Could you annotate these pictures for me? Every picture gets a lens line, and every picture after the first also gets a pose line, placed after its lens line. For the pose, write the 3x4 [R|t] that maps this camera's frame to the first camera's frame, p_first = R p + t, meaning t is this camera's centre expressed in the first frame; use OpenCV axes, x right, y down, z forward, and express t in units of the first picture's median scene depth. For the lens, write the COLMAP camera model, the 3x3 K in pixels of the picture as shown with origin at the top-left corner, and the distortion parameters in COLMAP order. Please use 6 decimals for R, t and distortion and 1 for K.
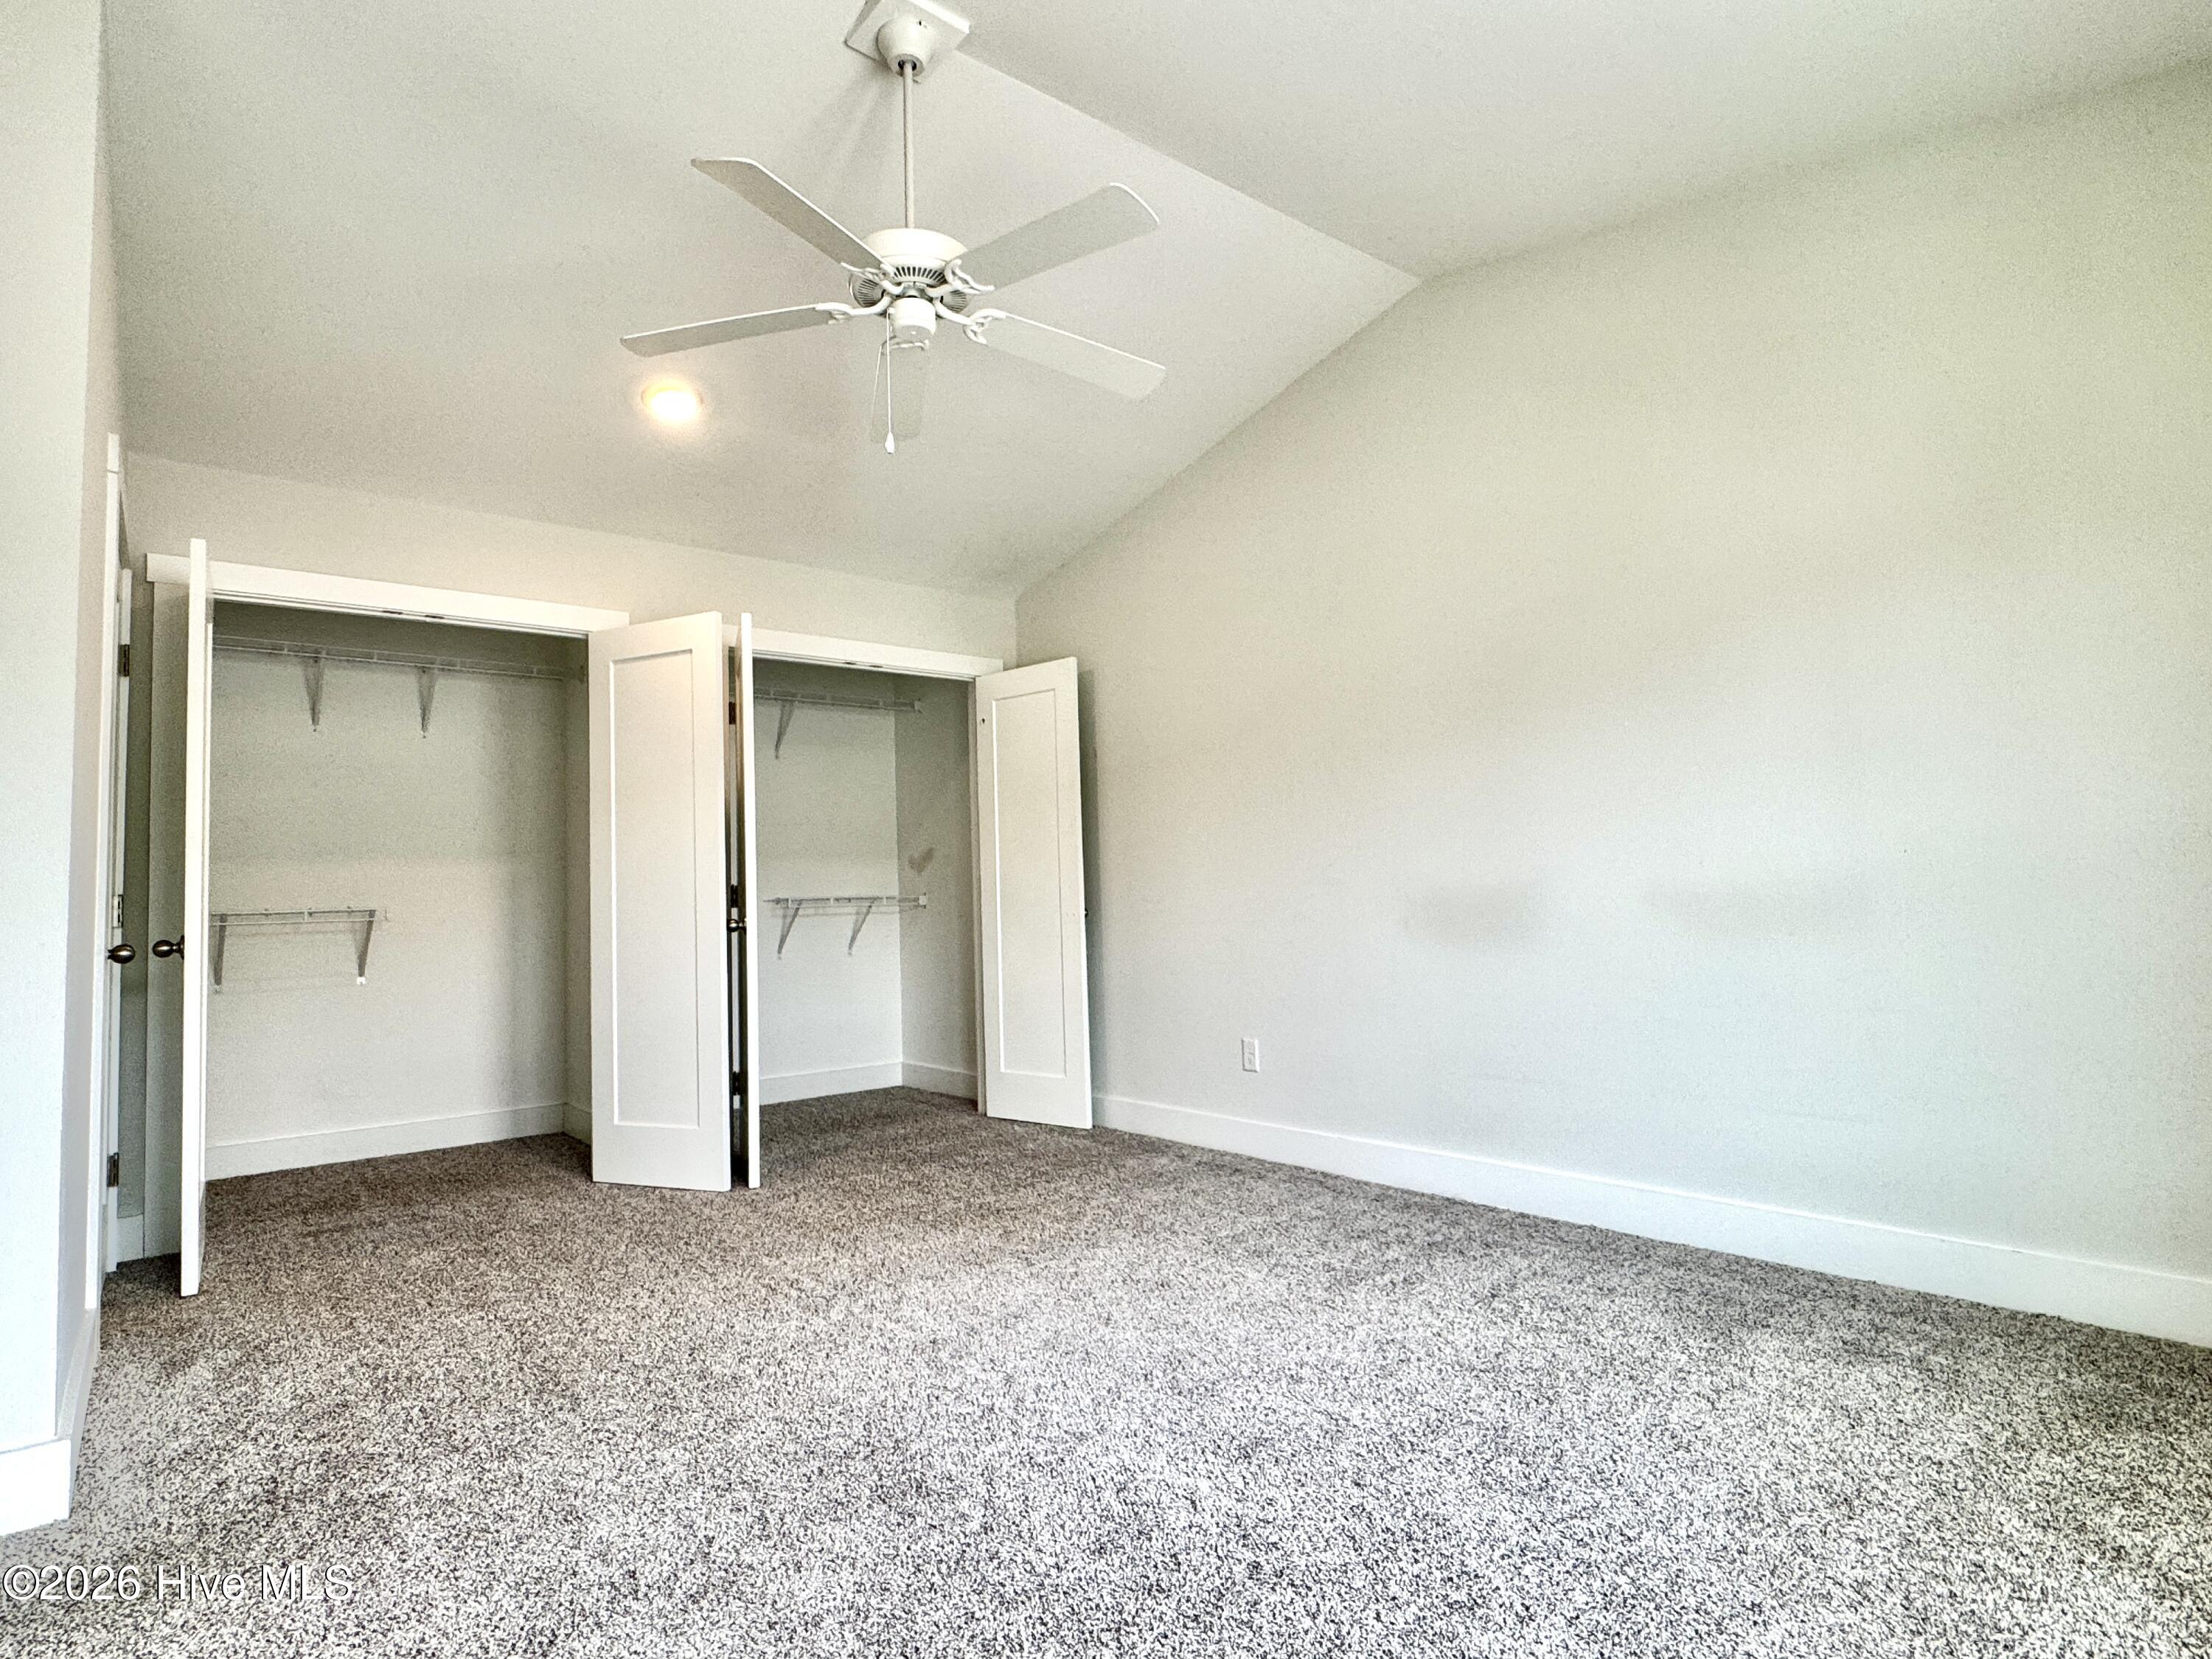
lens RADIAL K [[1167.1, 0, 1102.2], [0, 1167.1, 824.6], [0, 0, 1]] dist [-0.003617, 0.001180]
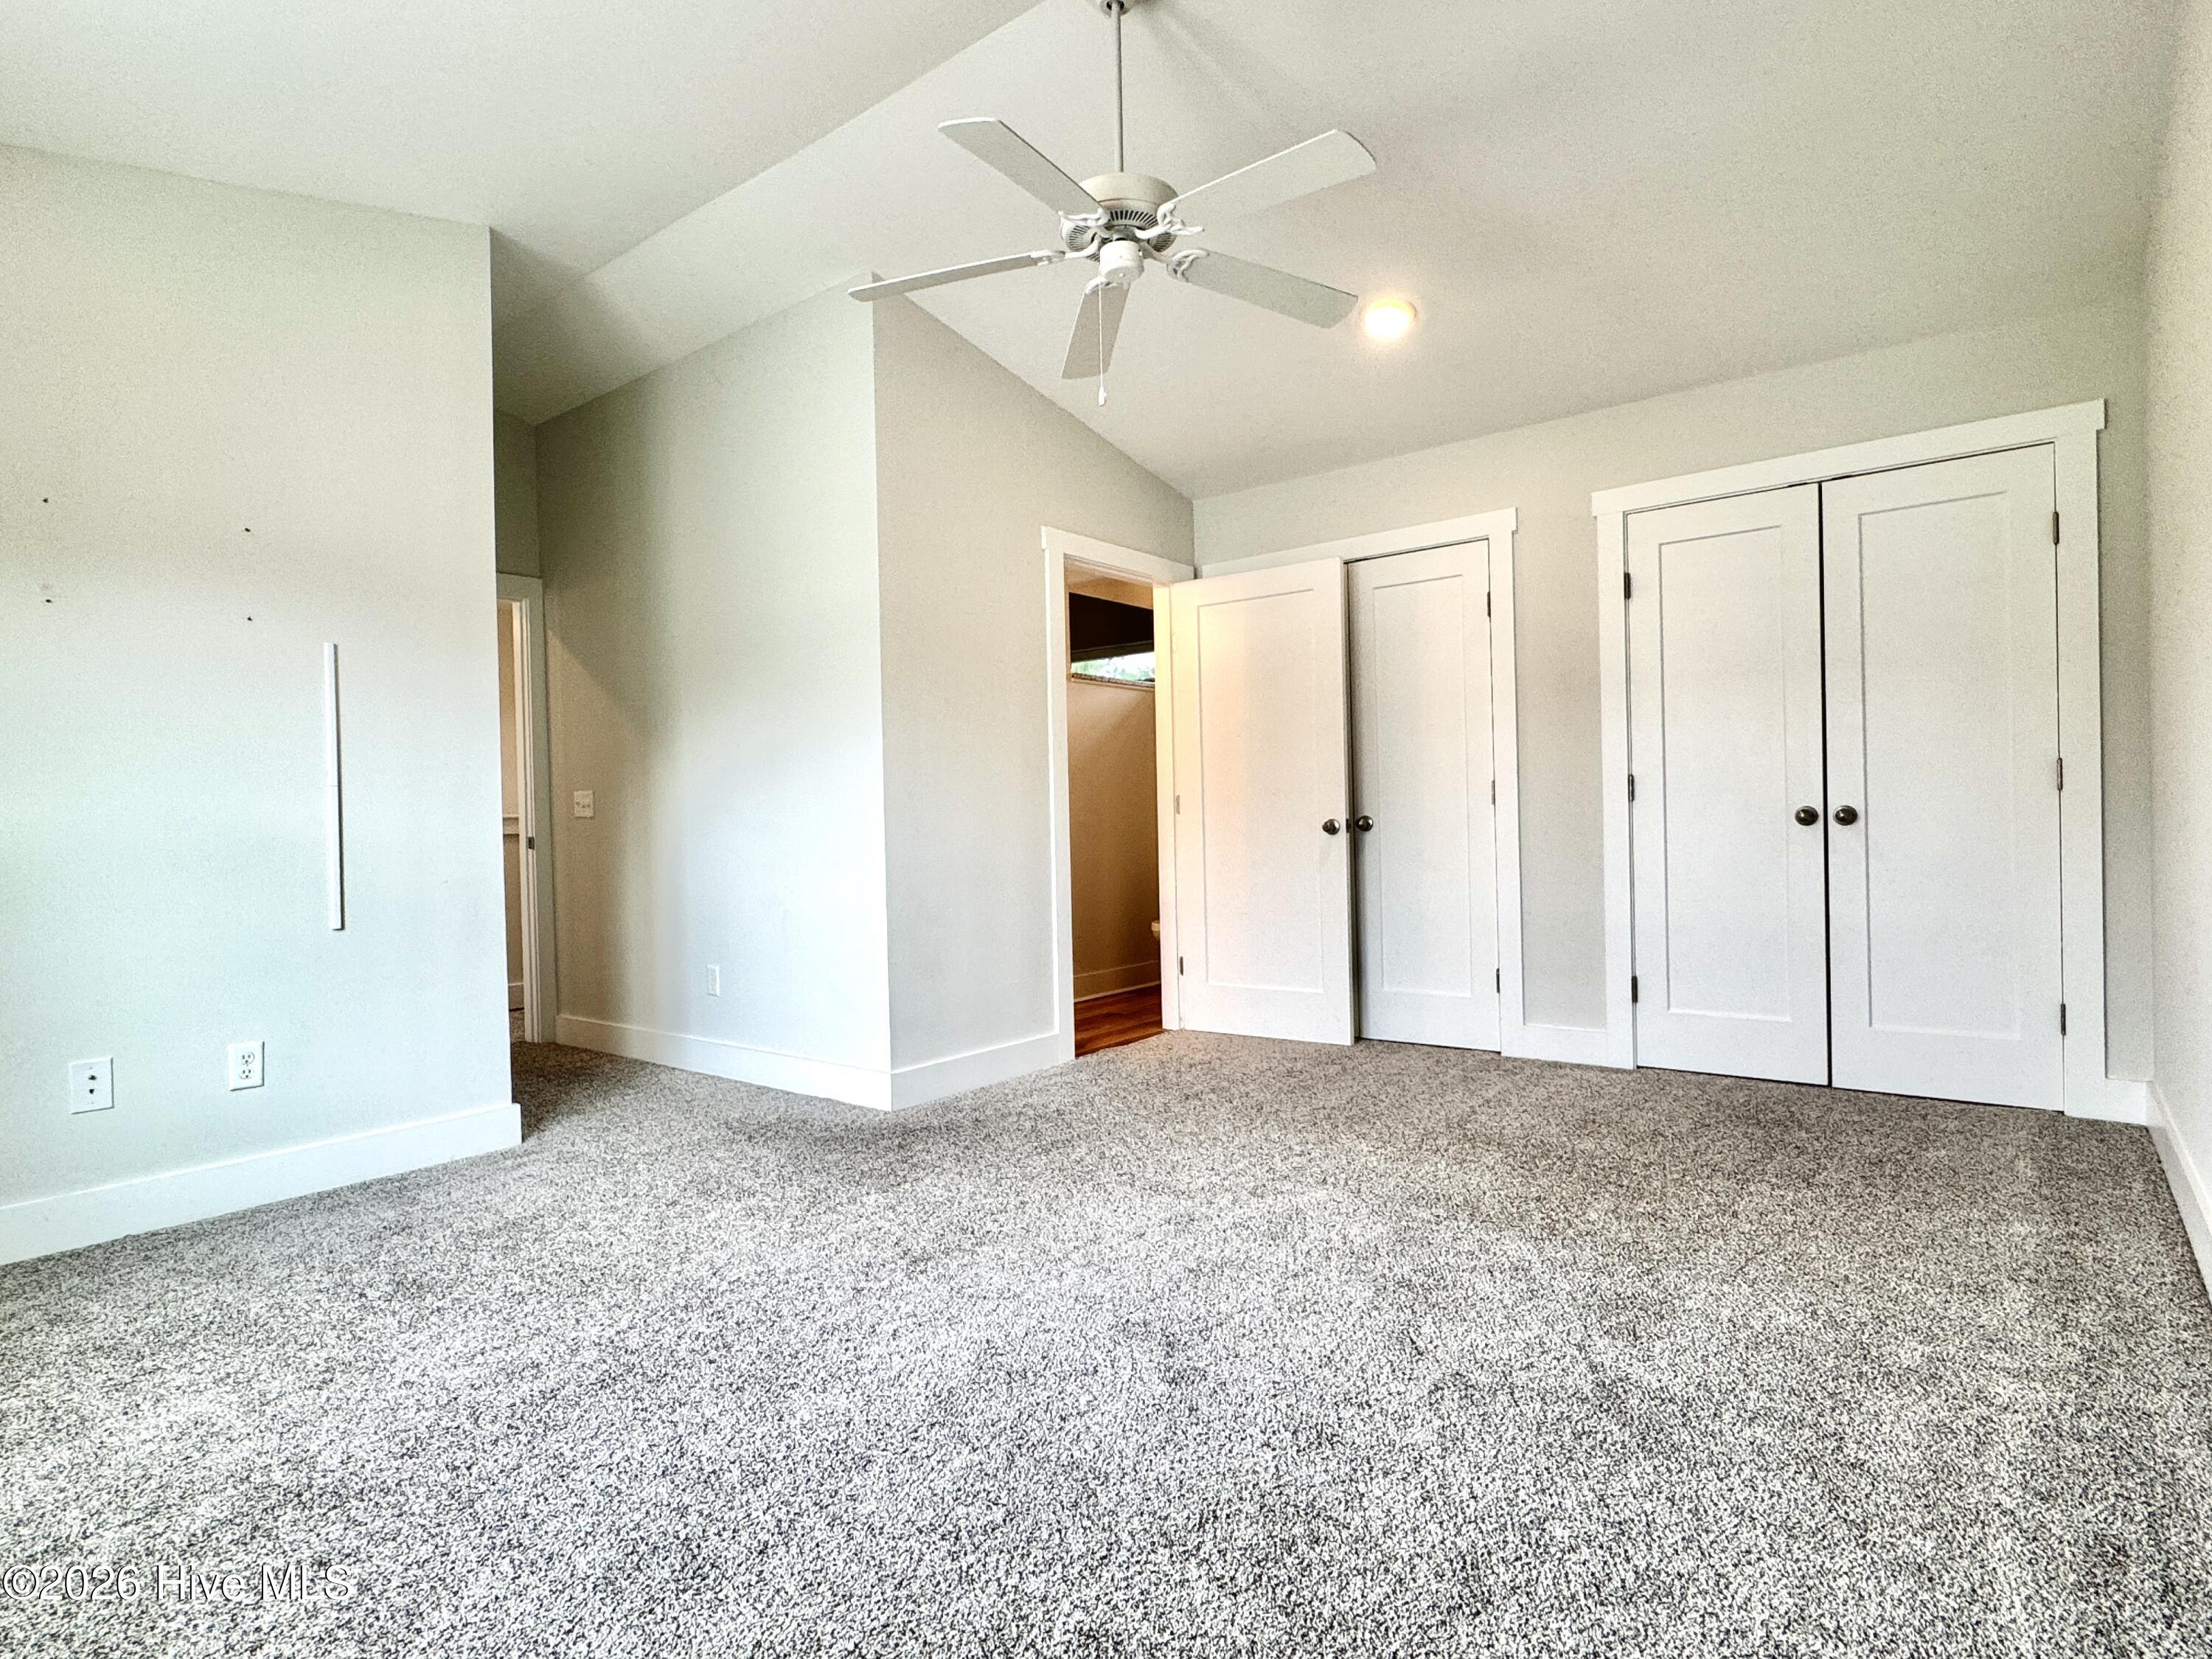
lens RADIAL K [[1167.1, 0, 1100.8], [0, 1167.1, 833.5], [0, 0, 1]] dist [-0.003617, 0.001180]
pose [[0.226446, 0.039369, -0.973228, 0.671132], [0.084403, 0.994631, 0.059874, 0.009952], [0.970360, -0.095701, 0.221908, 0.541886]]
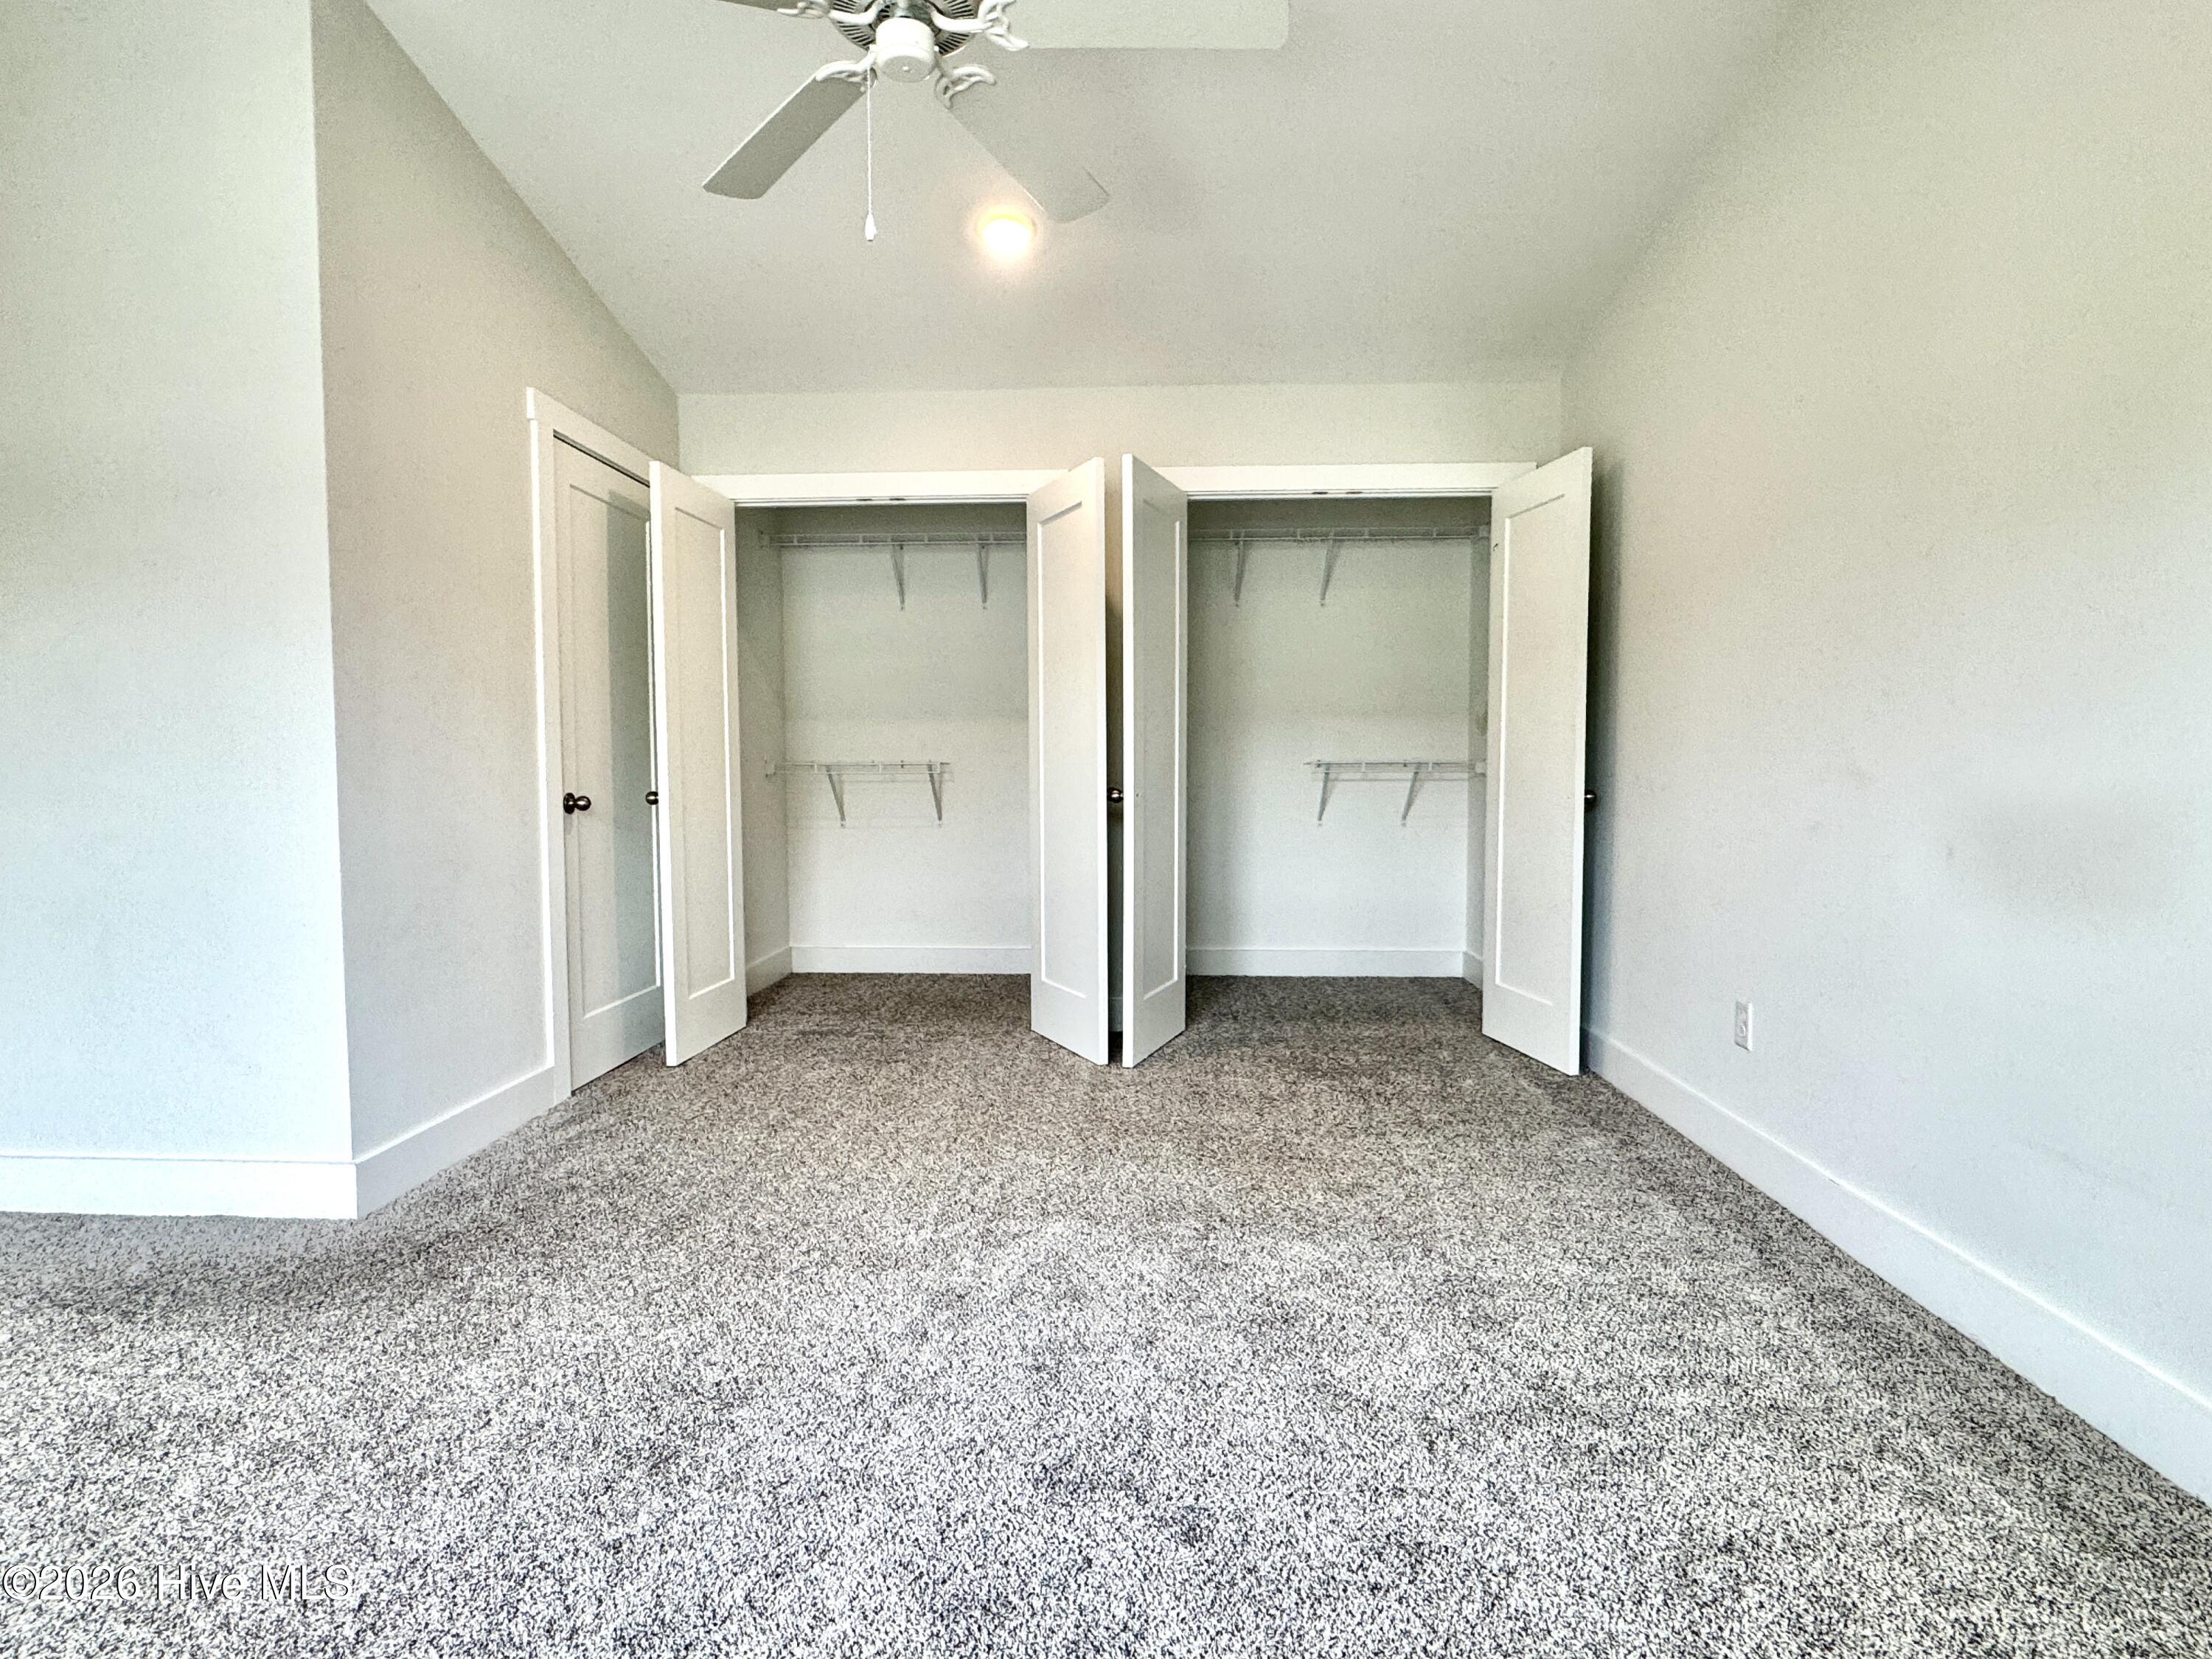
lens RADIAL K [[1167.1, 0, 1097.1], [0, 1167.1, 830.6], [0, 0, 1]] dist [-0.003617, 0.001180]
pose [[0.747461, 0.070275, -0.660578, 0.371848], [0.023089, 0.991040, 0.131556, -0.013399], [0.663904, -0.113585, 0.739142, 0.349814]]
